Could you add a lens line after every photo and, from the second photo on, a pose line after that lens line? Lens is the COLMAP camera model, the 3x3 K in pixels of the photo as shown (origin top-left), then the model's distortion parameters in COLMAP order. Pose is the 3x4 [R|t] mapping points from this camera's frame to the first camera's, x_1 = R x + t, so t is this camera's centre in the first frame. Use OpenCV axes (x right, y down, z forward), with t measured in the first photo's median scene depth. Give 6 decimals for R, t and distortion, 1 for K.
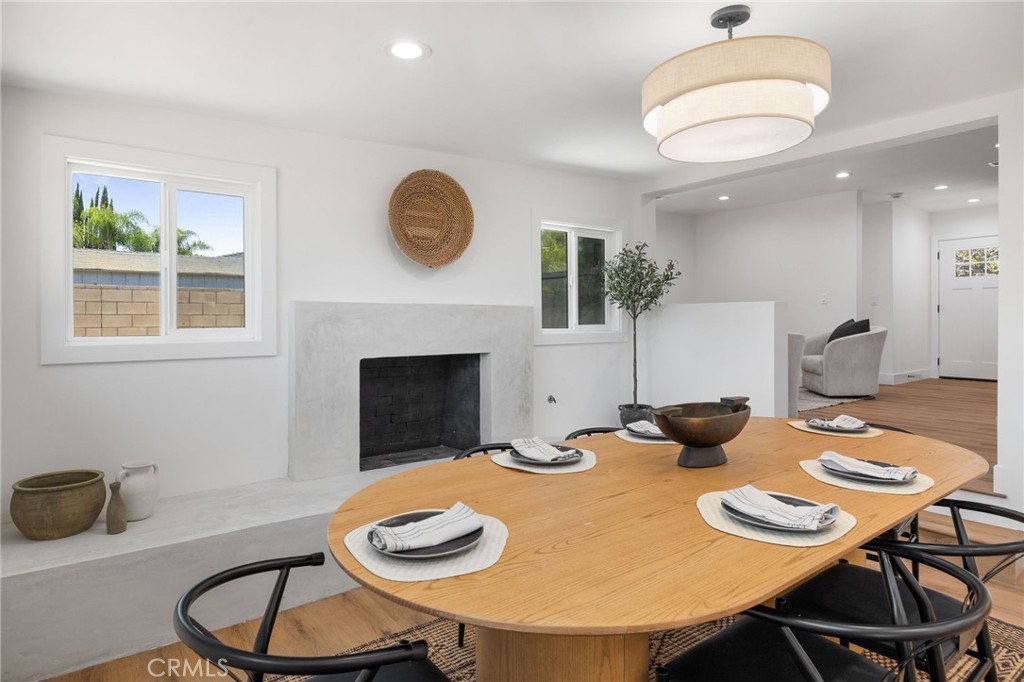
lens RADIAL K [[574.3, 0, 512.0], [0, 574.3, 341.0], [0, 0, 1]] dist [-0.001274, -0.000129]
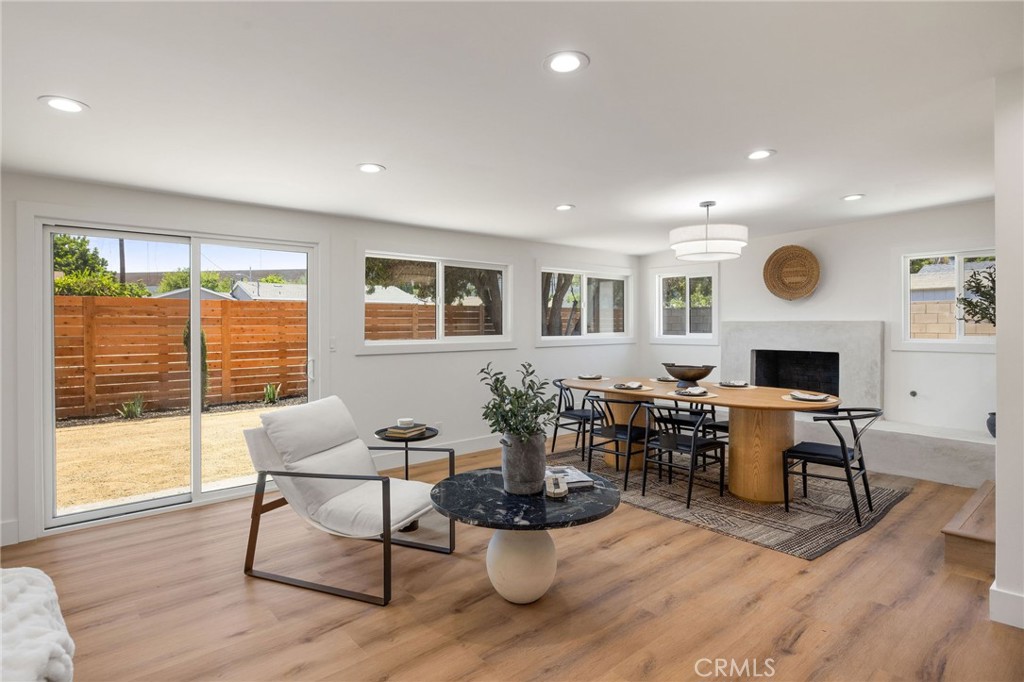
lens RADIAL K [[545.2, 0, 510.9], [0, 545.2, 330.4], [0, 0, 1]] dist [0.000415, -0.000119]
pose [[0.092143, 0.011373, -0.995681, 1.435768], [-0.036787, 0.999291, 0.008010, -0.017742], [0.995066, 0.035890, 0.092496, -0.000360]]
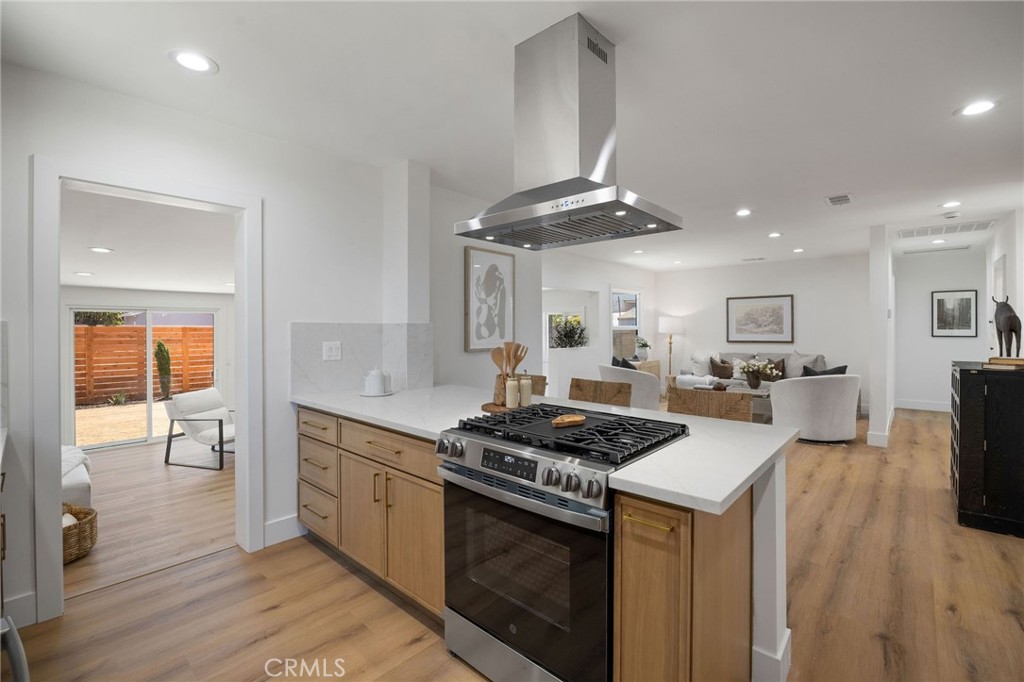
lens RADIAL K [[448.5, 0, 512.9], [0, 448.5, 334.6], [0, 0, 1]] dist [-0.012528, -0.000085]
pose [[0.202227, 0.012275, -0.979262, 2.350727], [-0.038275, 0.999257, 0.004622, -0.140080], [0.978590, 0.036547, 0.202546, 0.546847]]
